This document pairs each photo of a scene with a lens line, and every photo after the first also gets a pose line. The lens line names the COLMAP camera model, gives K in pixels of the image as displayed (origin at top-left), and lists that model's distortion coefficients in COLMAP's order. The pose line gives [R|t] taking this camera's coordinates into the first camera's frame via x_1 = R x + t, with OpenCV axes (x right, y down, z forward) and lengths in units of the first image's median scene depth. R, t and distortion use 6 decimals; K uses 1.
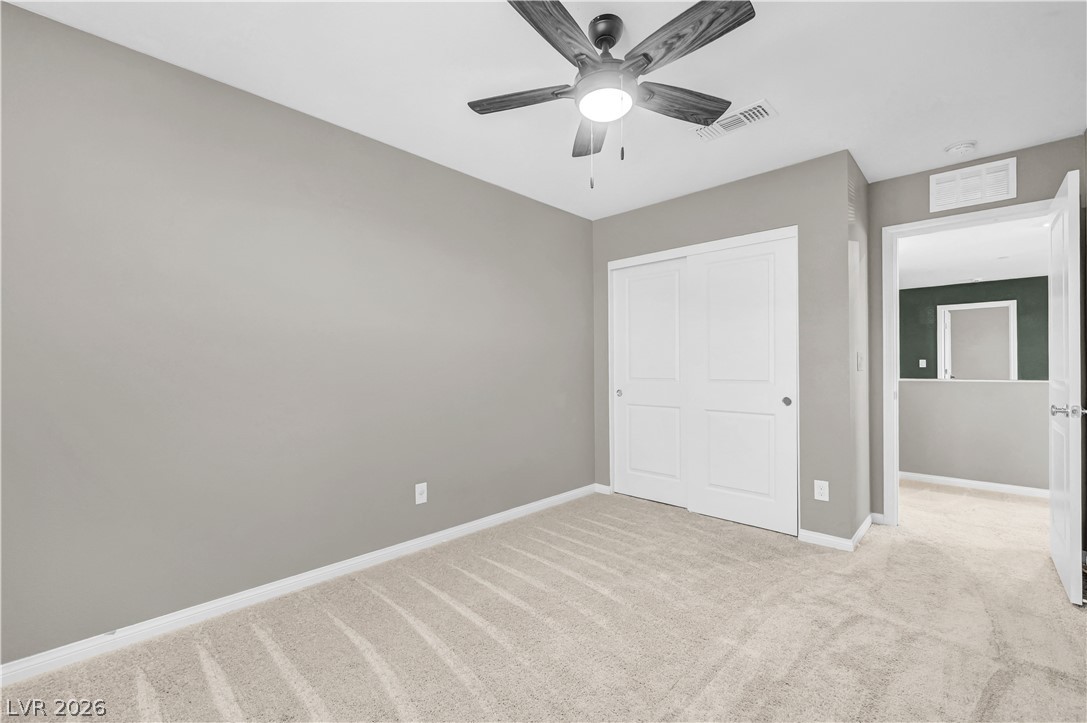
lens RADIAL K [[434.9, 0, 545.0], [0, 434.9, 363.8], [0, 0, 1]] dist [0.010086, -0.000190]
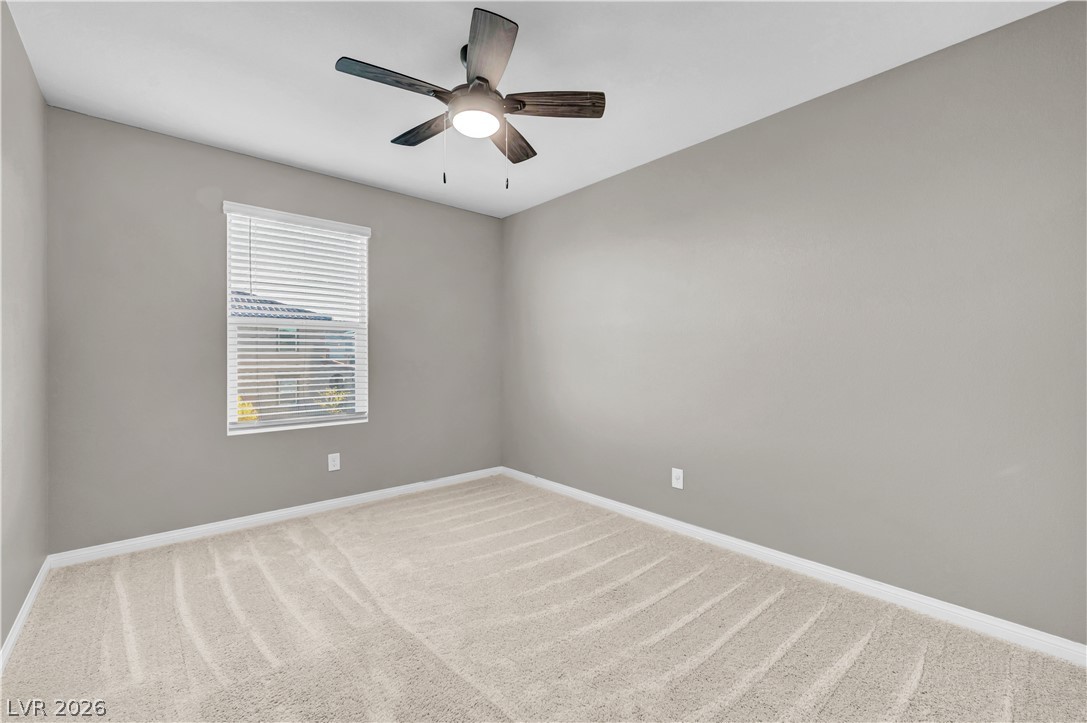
lens RADIAL K [[430.9, 0, 543.4], [0, 430.9, 365.9], [0, 0, 1]] dist [0.000843, 0.000023]
pose [[-0.044874, 0.019246, -0.998807, 1.139785], [0.015893, 0.999702, 0.018549, 0.008417], [0.998866, -0.015041, -0.045166, 1.108136]]
